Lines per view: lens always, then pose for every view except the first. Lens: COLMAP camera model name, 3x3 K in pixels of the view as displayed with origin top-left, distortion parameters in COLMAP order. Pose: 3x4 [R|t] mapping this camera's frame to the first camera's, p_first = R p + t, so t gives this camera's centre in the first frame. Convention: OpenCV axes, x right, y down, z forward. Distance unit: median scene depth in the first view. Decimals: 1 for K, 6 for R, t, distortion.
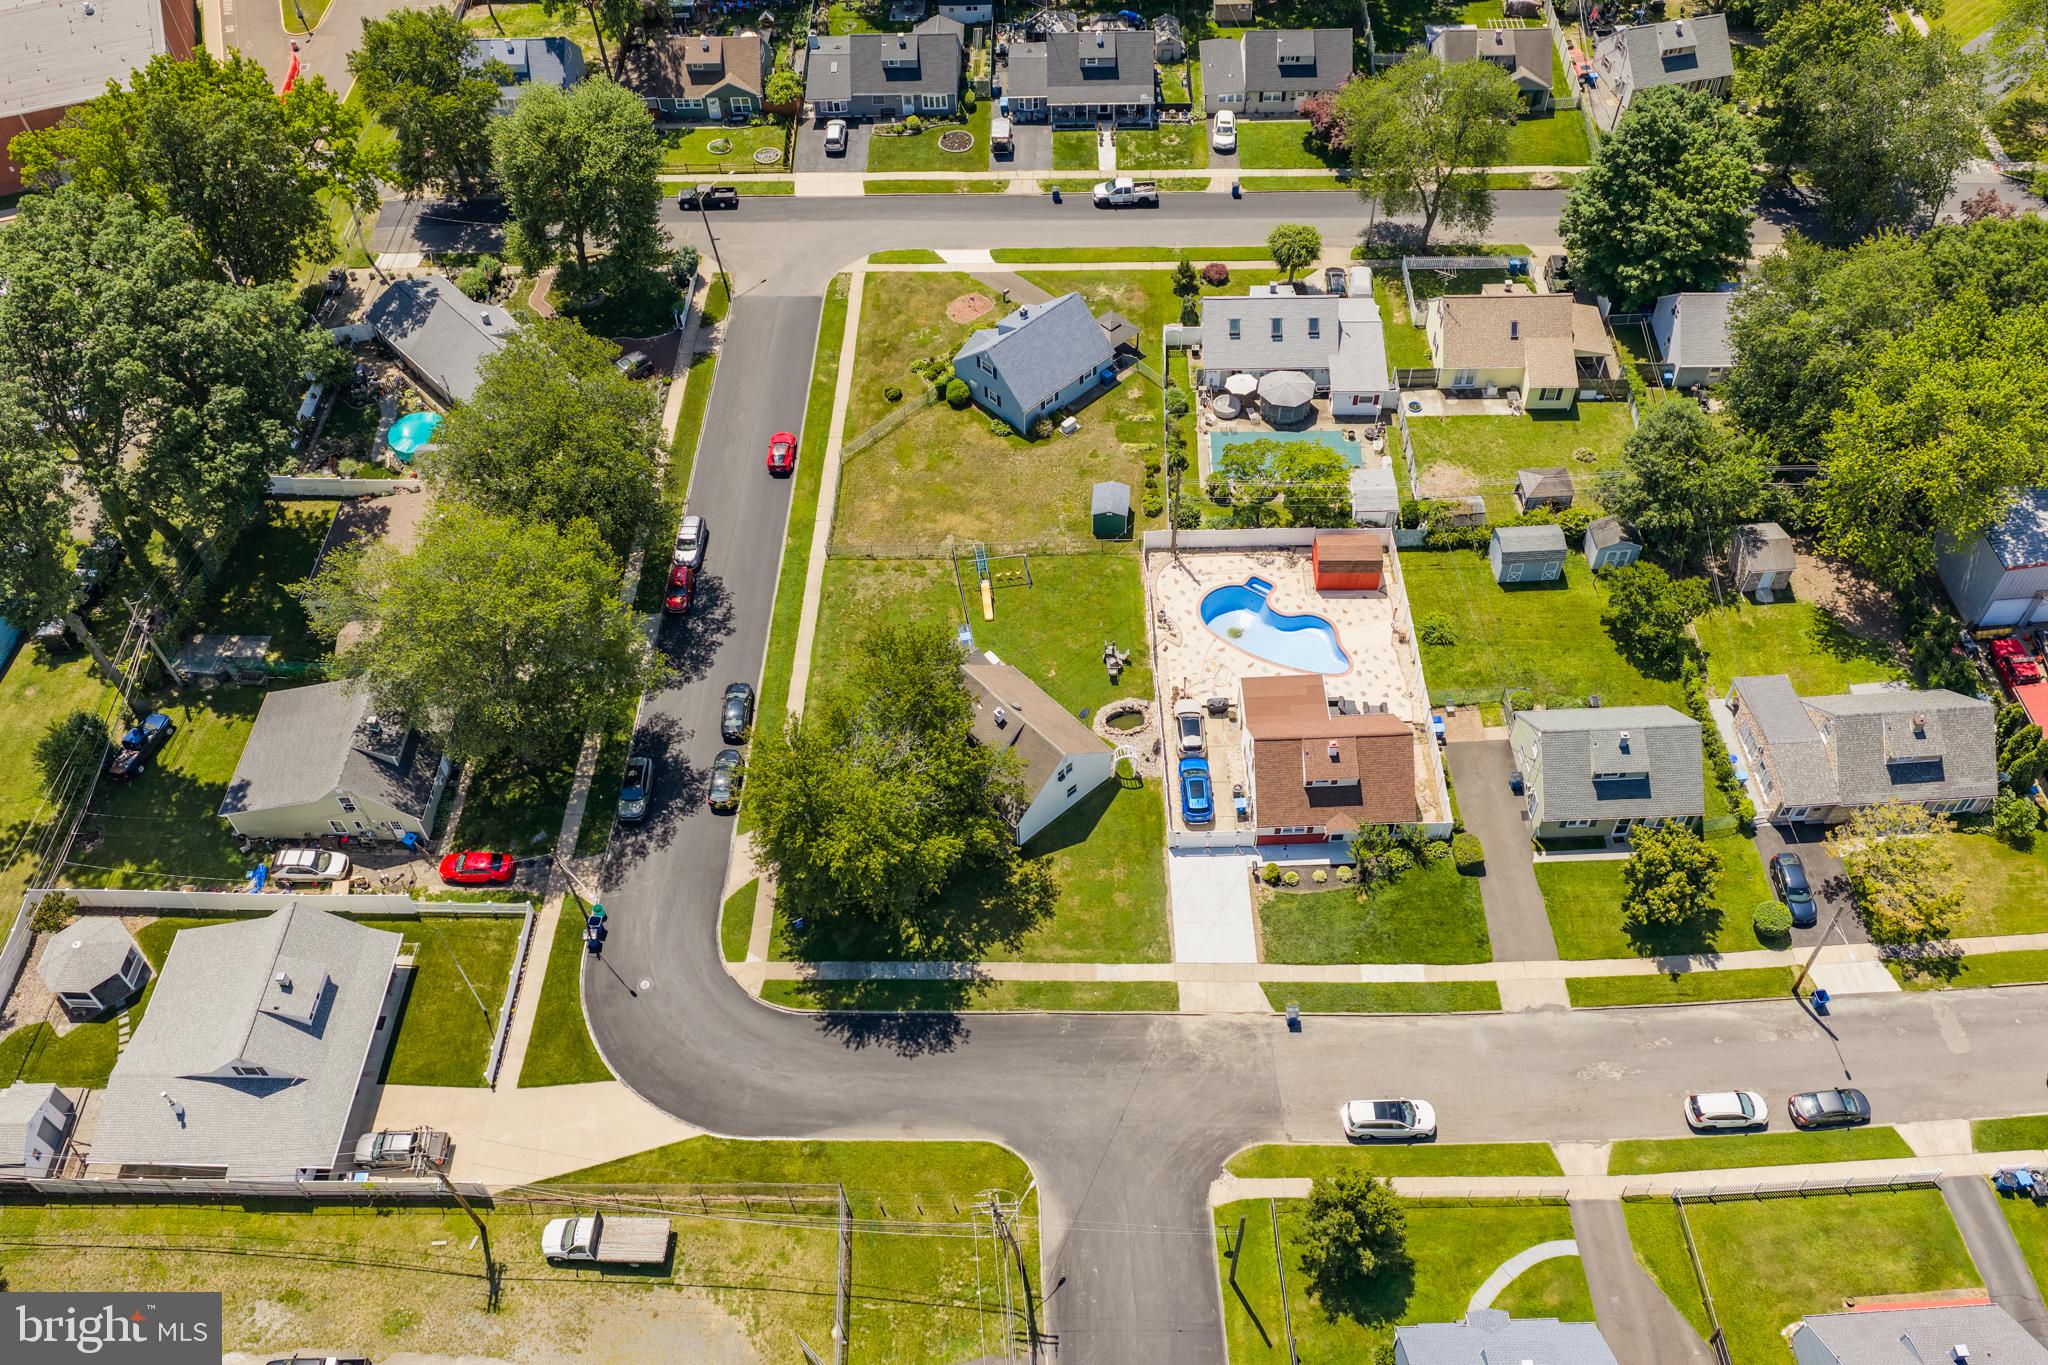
lens RADIAL K [[1691.8, 0, 1029.2], [0, 1691.8, 686.8], [0, 0, 1]] dist [0.020842, -0.041691]
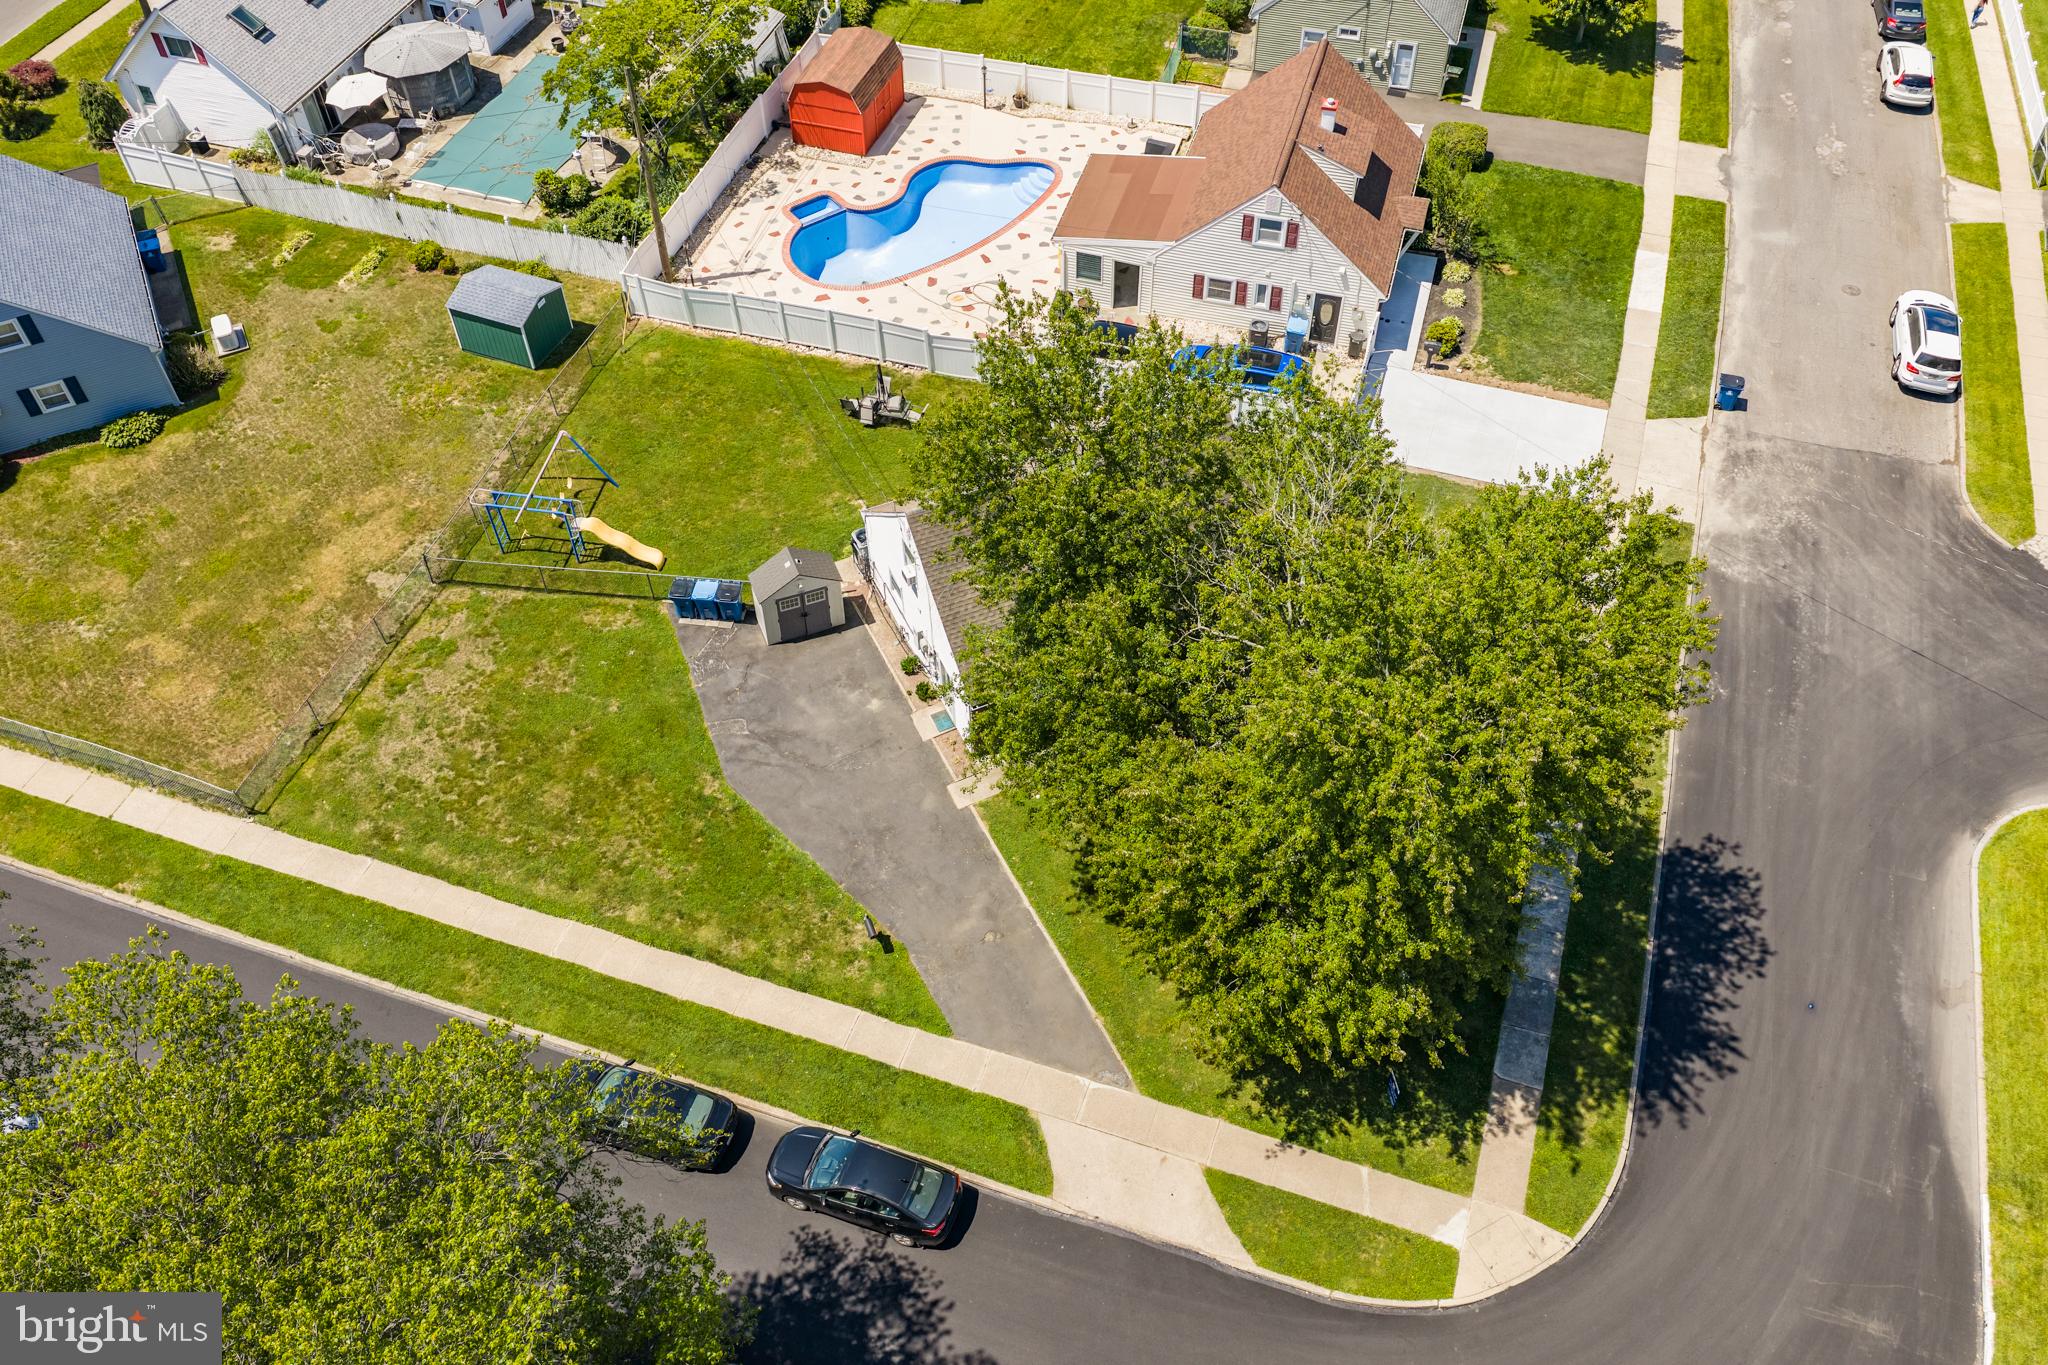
lens RADIAL K [[1691.8, 0, 1029.2], [0, 1691.8, 686.8], [0, 0, 1]] dist [0.020842, -0.041691]
pose [[0.303706, -0.706119, 0.639655, -0.311922], [0.742396, 0.596181, 0.305641, -0.087325], [-0.597169, 0.382052, 0.705284, 0.666567]]
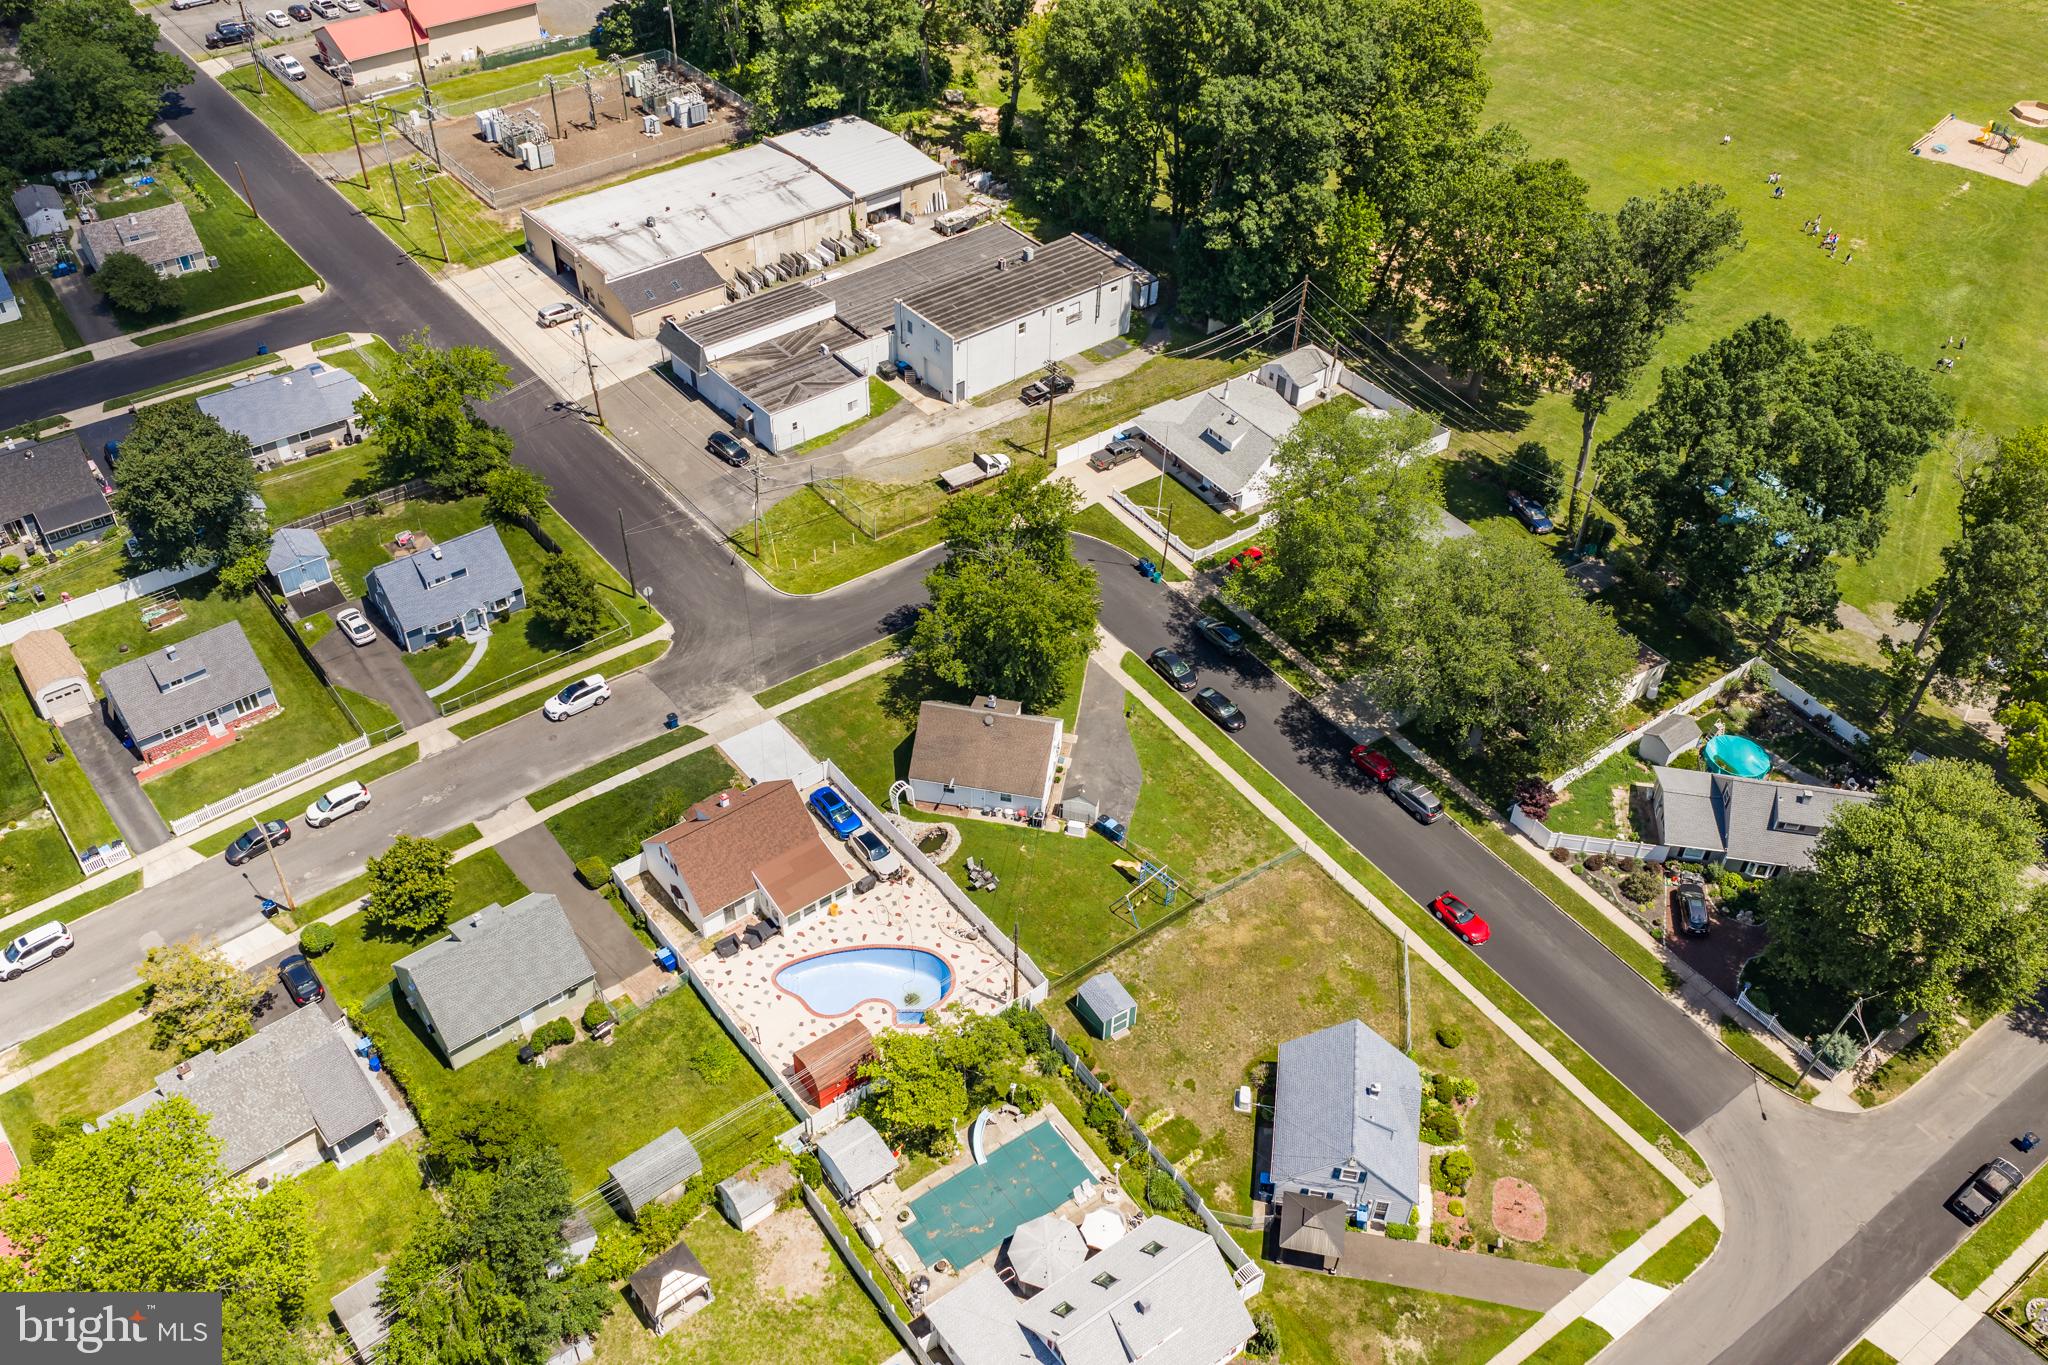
lens RADIAL K [[1691.8, 0, 1029.2], [0, 1691.8, 686.8], [0, 0, 1]] dist [0.020842, -0.041691]
pose [[-0.798331, 0.405040, -0.445658, 0.438263], [-0.470273, 0.042966, 0.881475, -0.939942], [0.376180, 0.913289, 0.156179, 0.755836]]
